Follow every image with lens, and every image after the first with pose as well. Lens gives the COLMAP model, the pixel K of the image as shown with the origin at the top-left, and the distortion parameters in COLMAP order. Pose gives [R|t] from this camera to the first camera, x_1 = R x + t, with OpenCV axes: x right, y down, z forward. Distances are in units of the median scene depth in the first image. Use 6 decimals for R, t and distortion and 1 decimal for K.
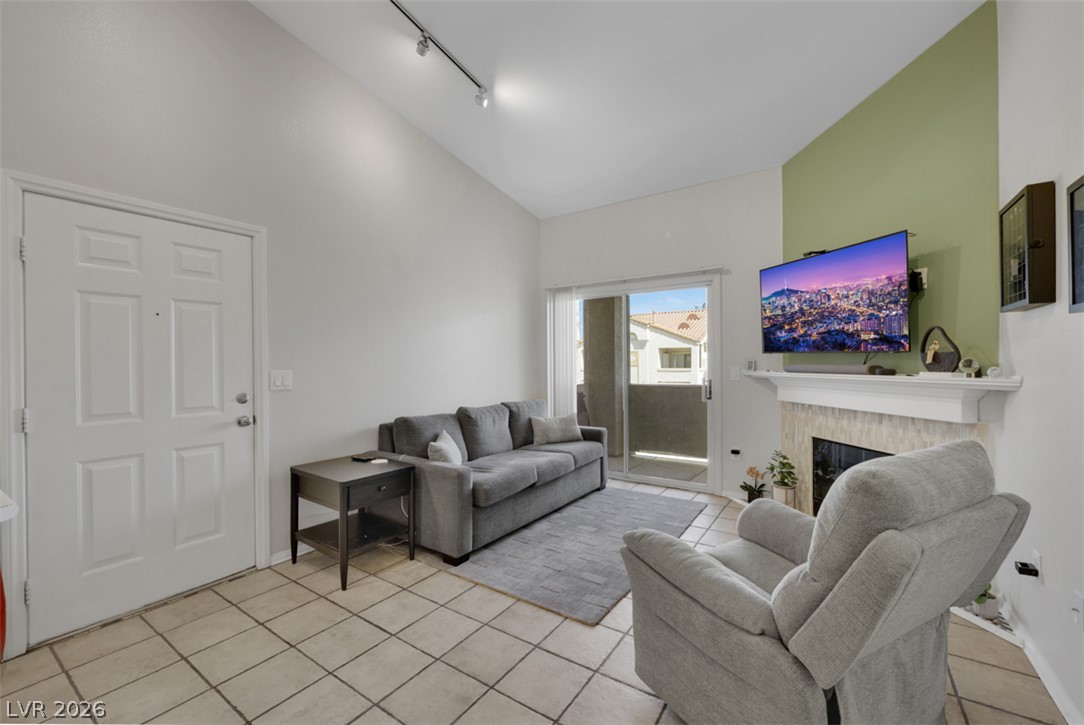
lens RADIAL K [[444.4, 0, 550.0], [0, 444.4, 362.6], [0, 0, 1]] dist [-0.000324, 0.000073]
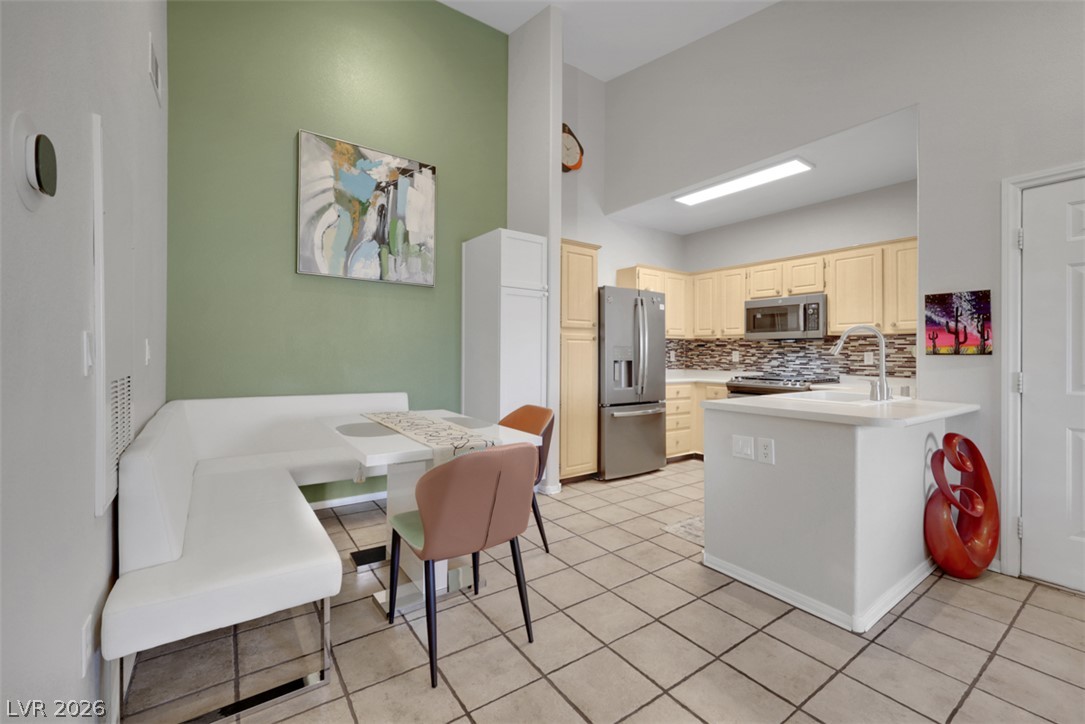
lens RADIAL K [[453.8, 0, 545.1], [0, 453.8, 351.4], [0, 0, 1]] dist [0.001048, -0.000061]
pose [[-0.357444, -0.000418, -0.933935, 0.284354], [-0.008940, 0.999956, 0.002974, 0.037854], [0.933892, 0.009413, -0.357432, 0.170638]]
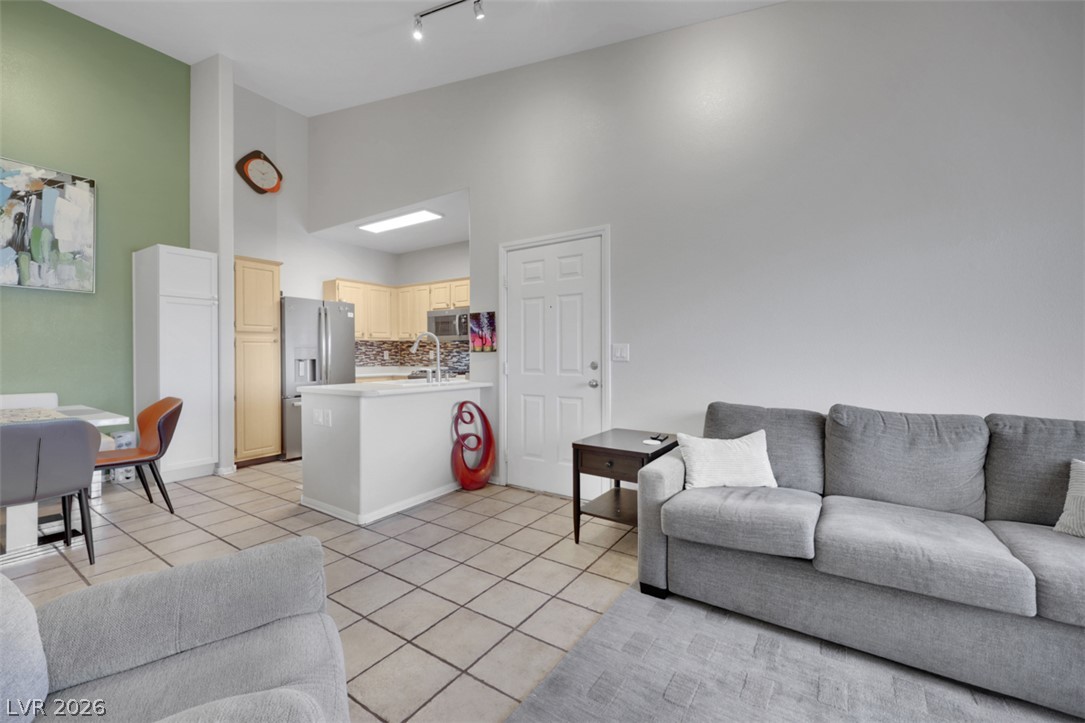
lens RADIAL K [[446.8, 0, 542.4], [0, 446.8, 353.0], [0, 0, 1]] dist [-0.002129, 0.000129]
pose [[-0.004634, 0.004272, -0.999980, 0.554618], [-0.000572, 0.999991, 0.004274, 0.037289], [0.999989, 0.000592, -0.004631, 0.813522]]
